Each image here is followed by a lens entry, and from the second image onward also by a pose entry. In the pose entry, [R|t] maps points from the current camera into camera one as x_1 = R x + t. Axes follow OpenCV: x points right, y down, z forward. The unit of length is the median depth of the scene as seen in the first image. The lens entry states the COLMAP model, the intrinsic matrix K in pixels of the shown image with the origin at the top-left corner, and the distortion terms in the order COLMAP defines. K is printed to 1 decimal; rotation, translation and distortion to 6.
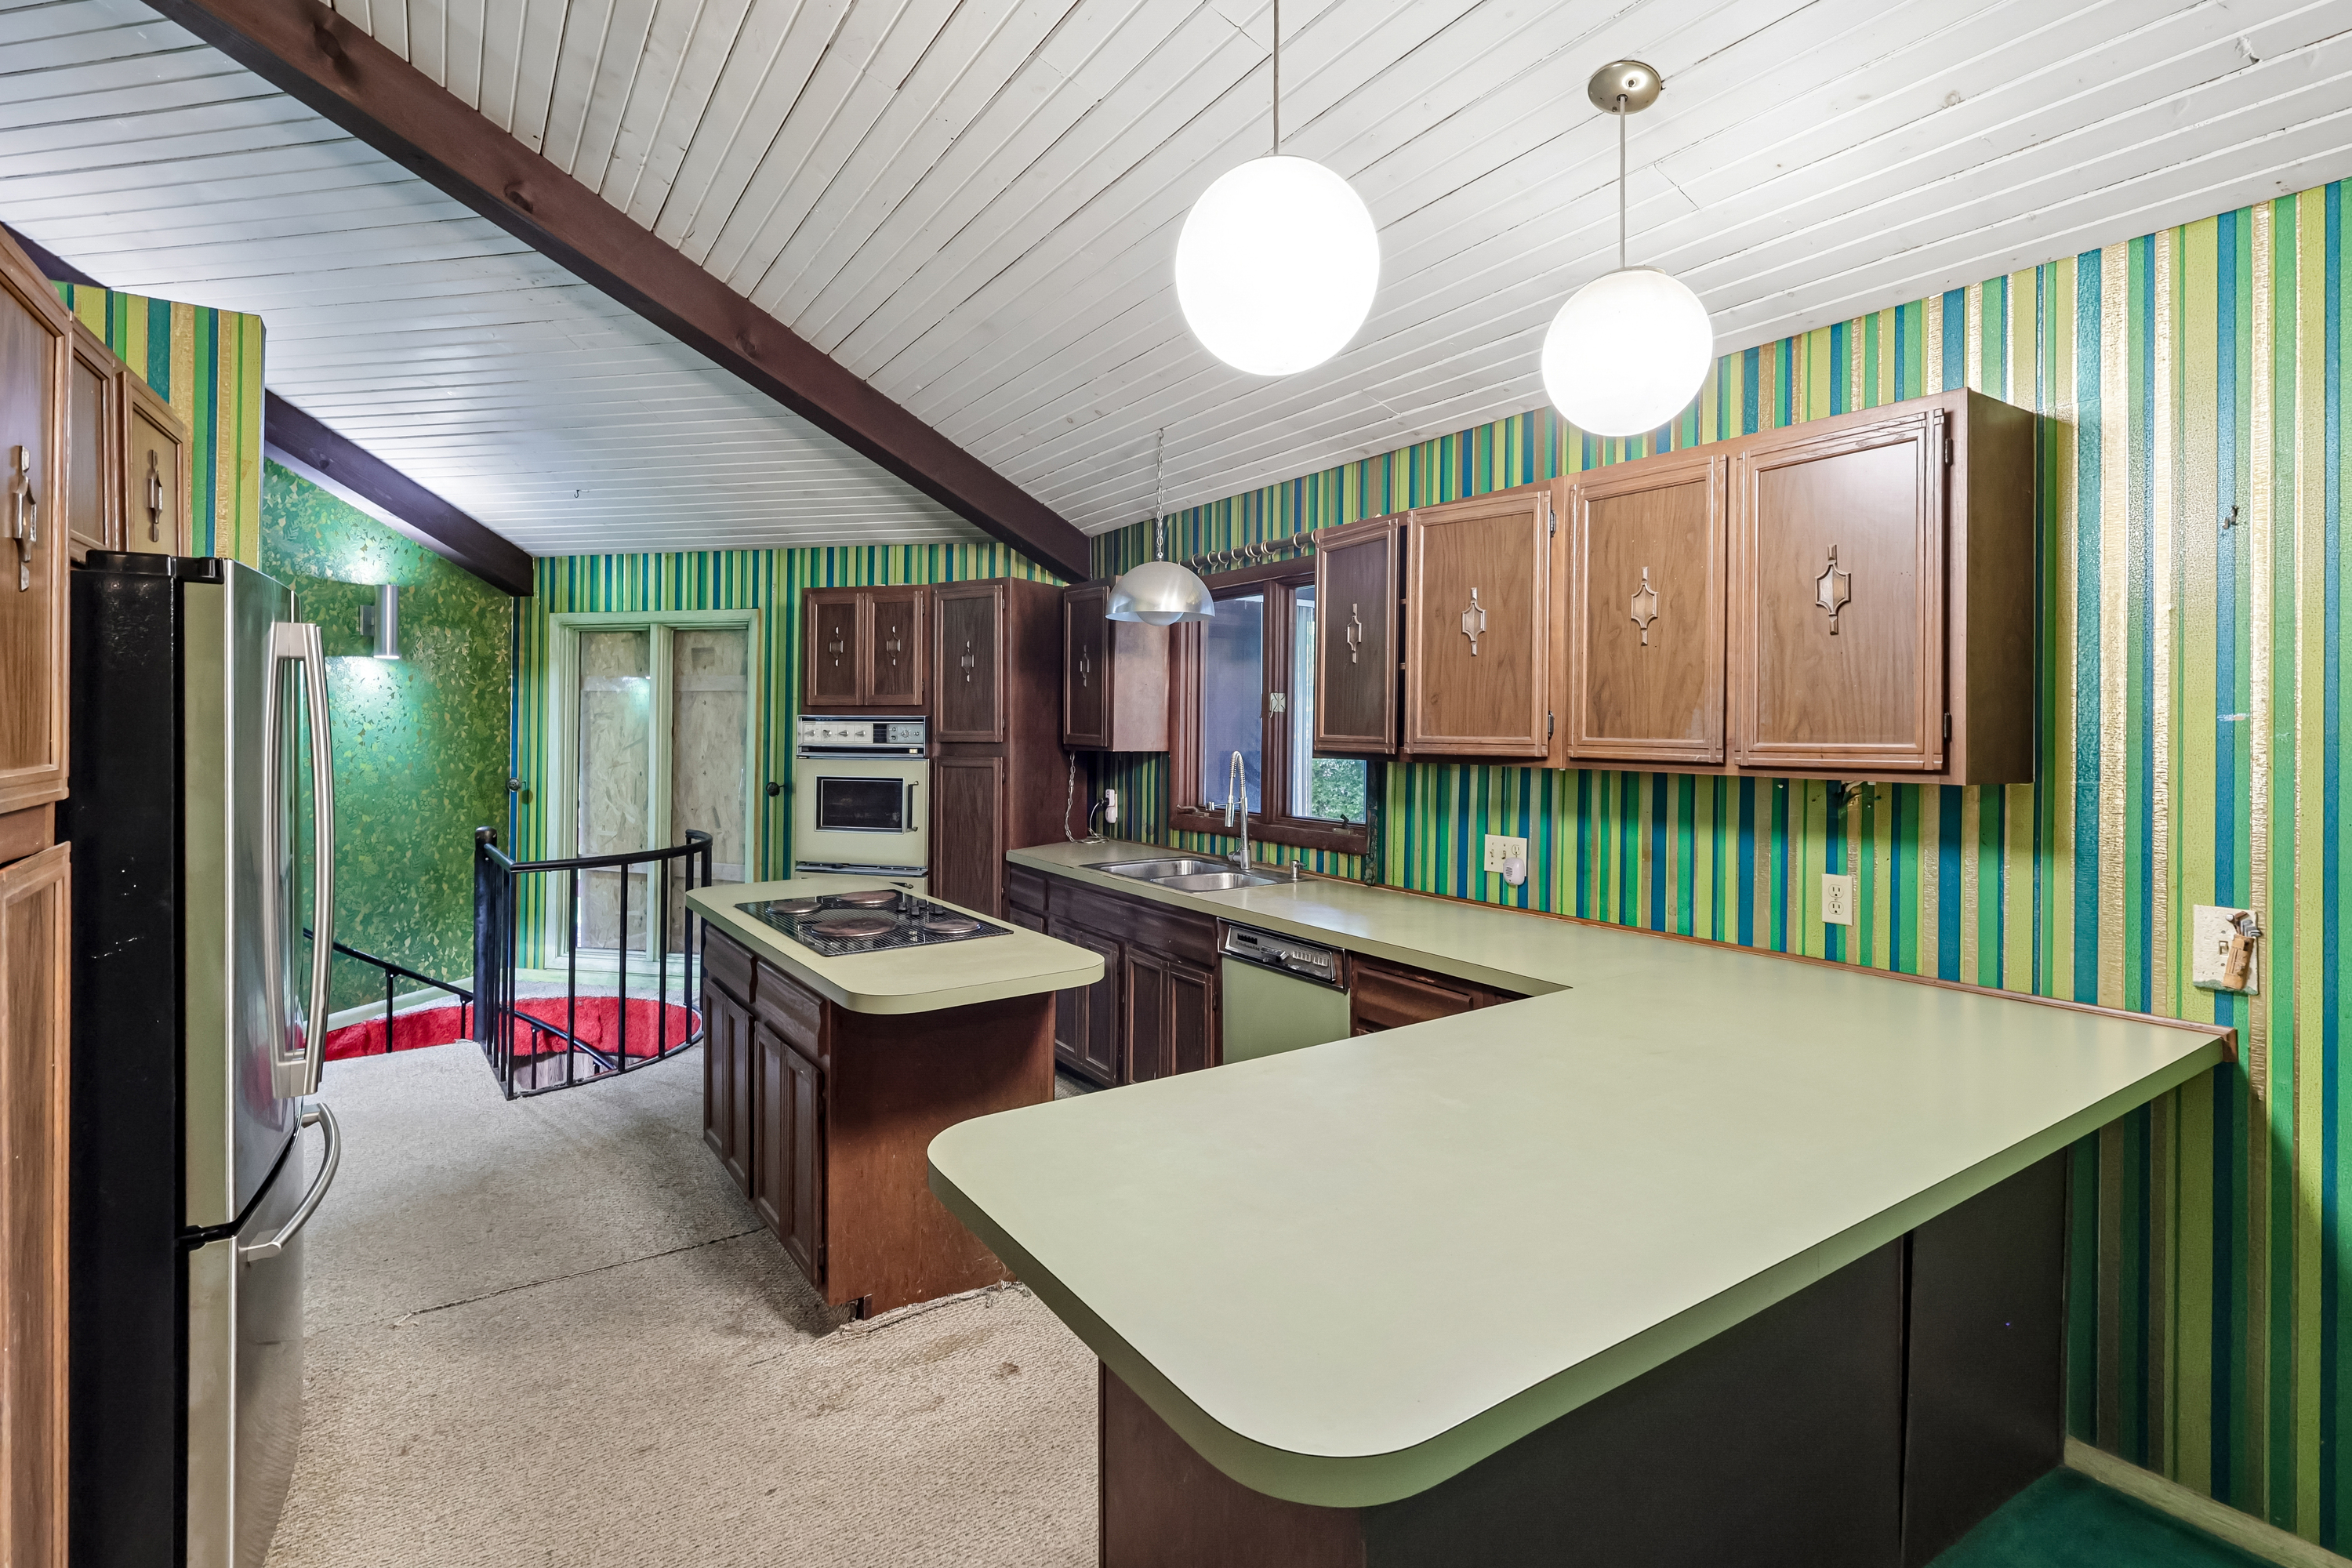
lens RADIAL K [[1116.8, 0, 1171.4], [0, 1116.8, 722.8], [0, 0, 1]] dist [0.001145, 0.000724]
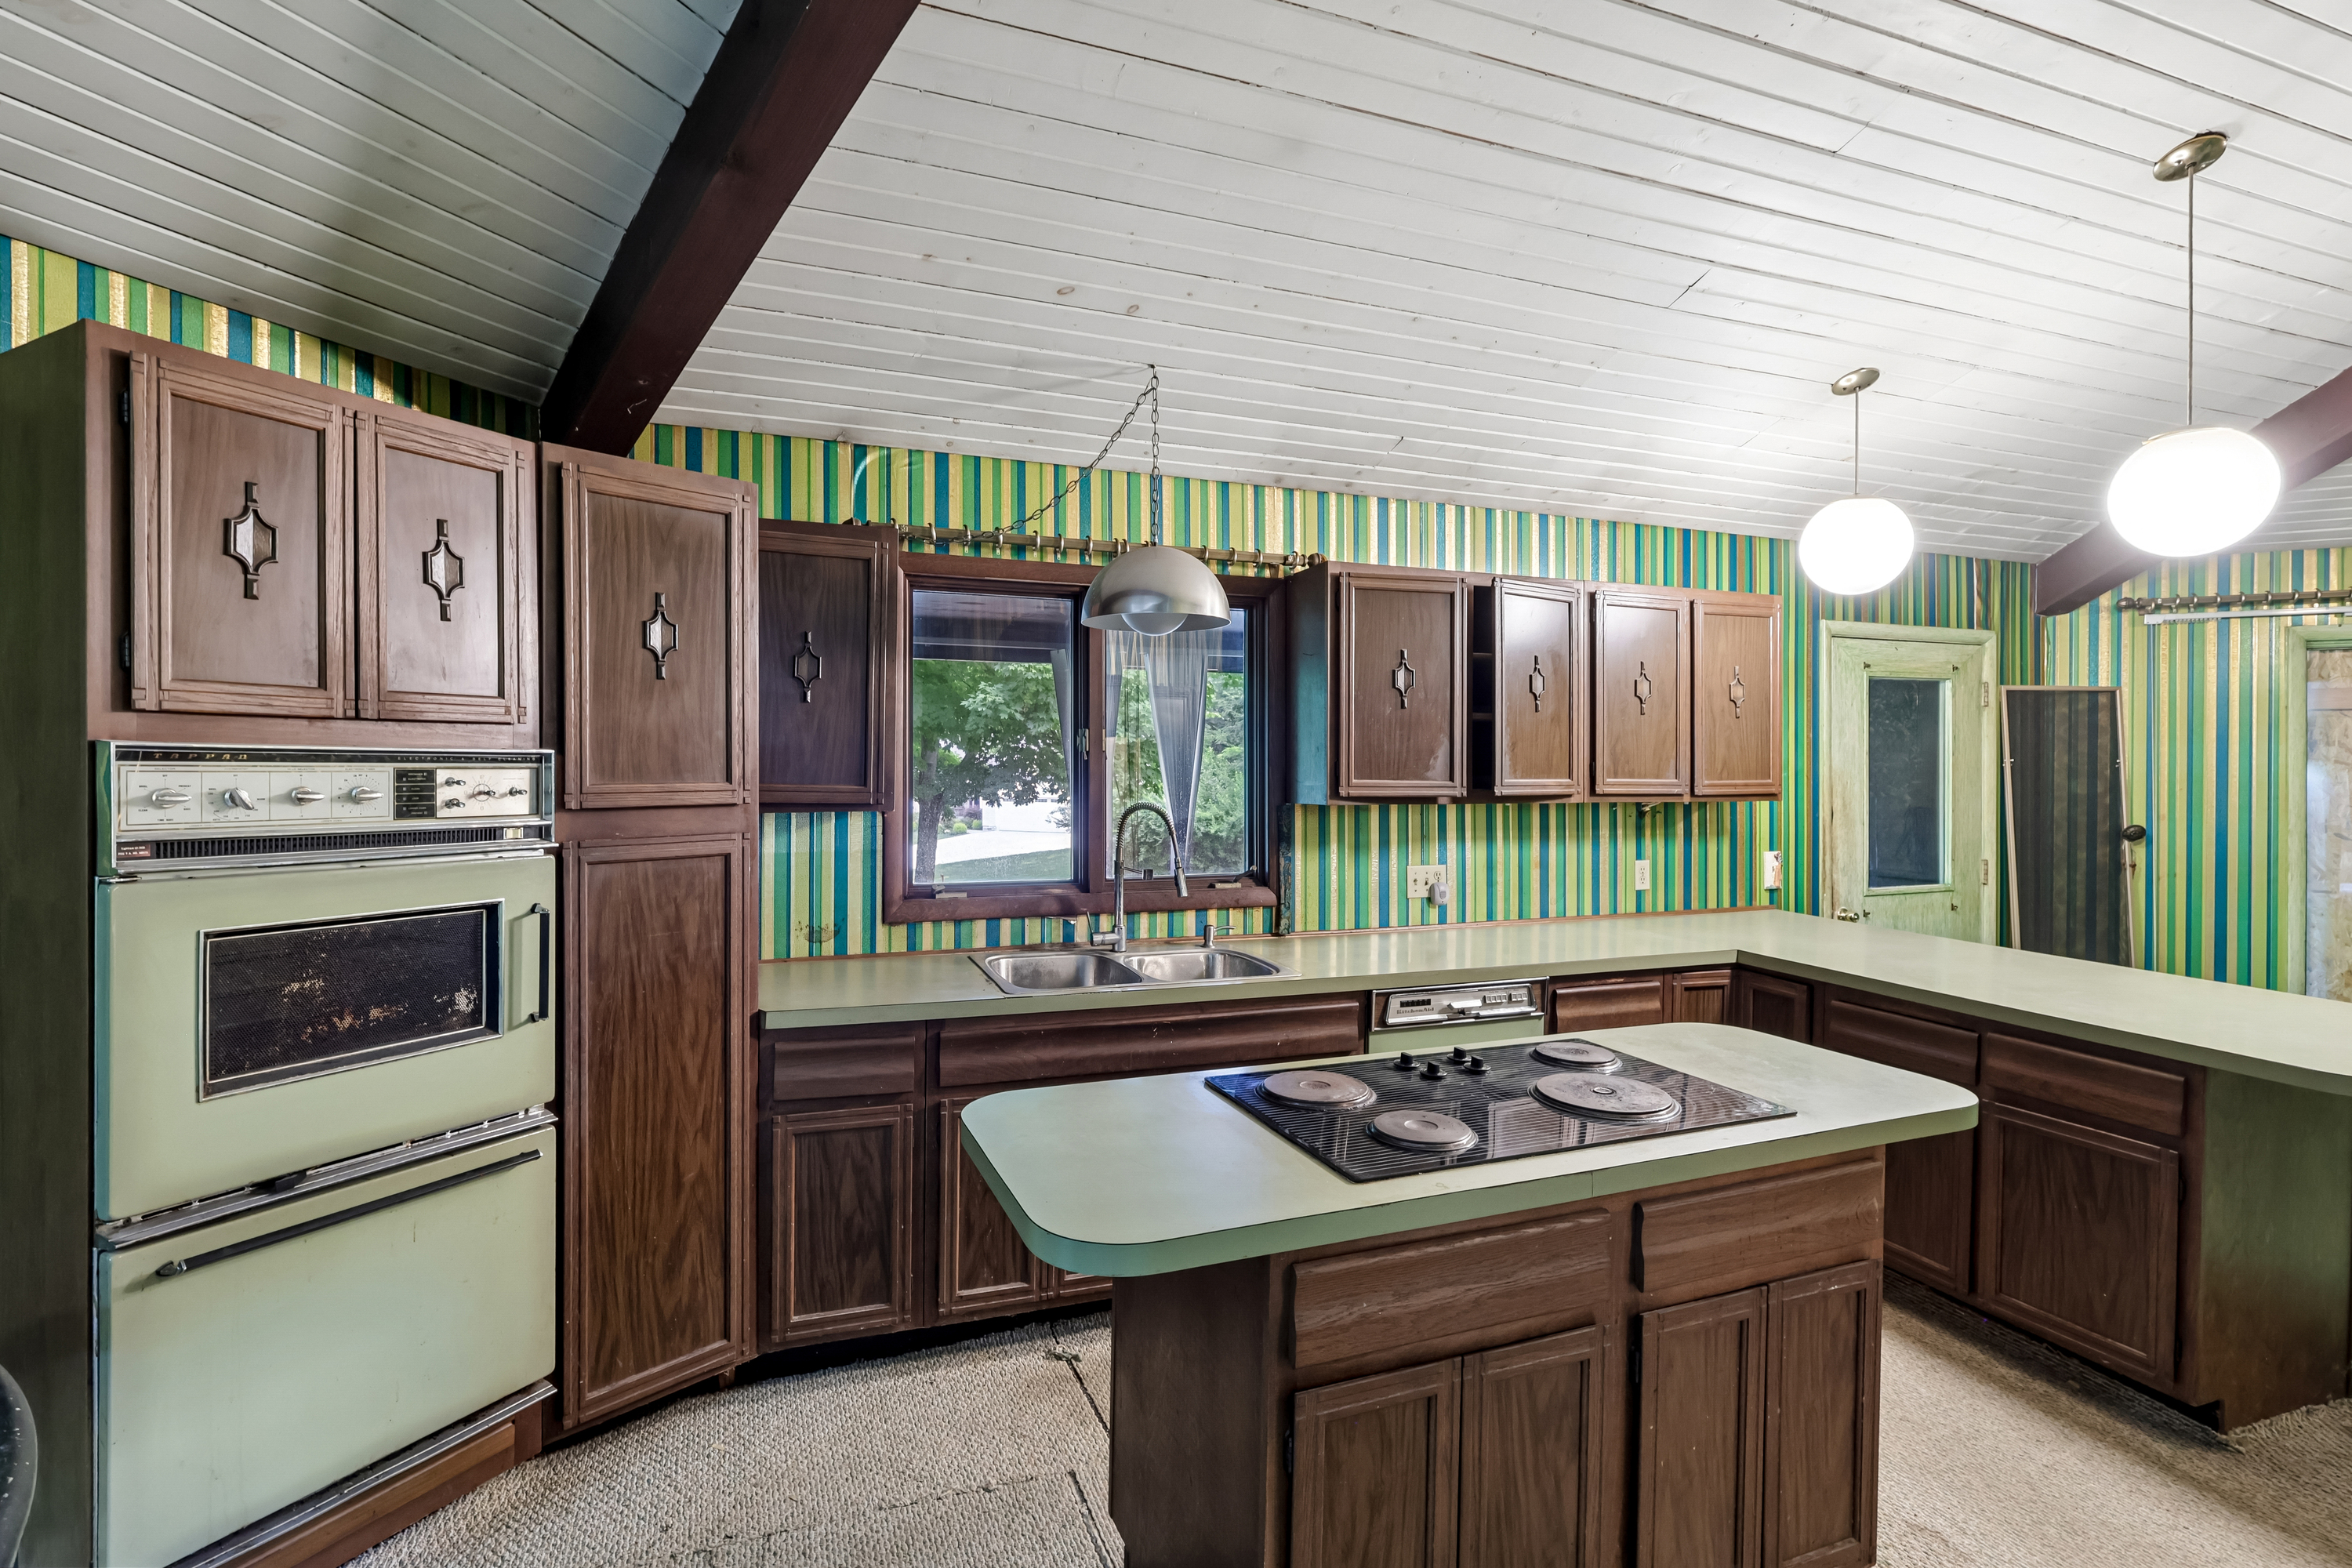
lens RADIAL K [[1108.7, 0, 1176.0], [0, 1108.7, 784.0], [0, 0, 1]] dist [-0.000755, -0.000325]
pose [[0.214380, -0.018941, 0.976567, -0.736410], [-0.005815, 0.999769, 0.020668, -0.004040], [-0.976733, -0.010110, 0.214221, 0.849567]]
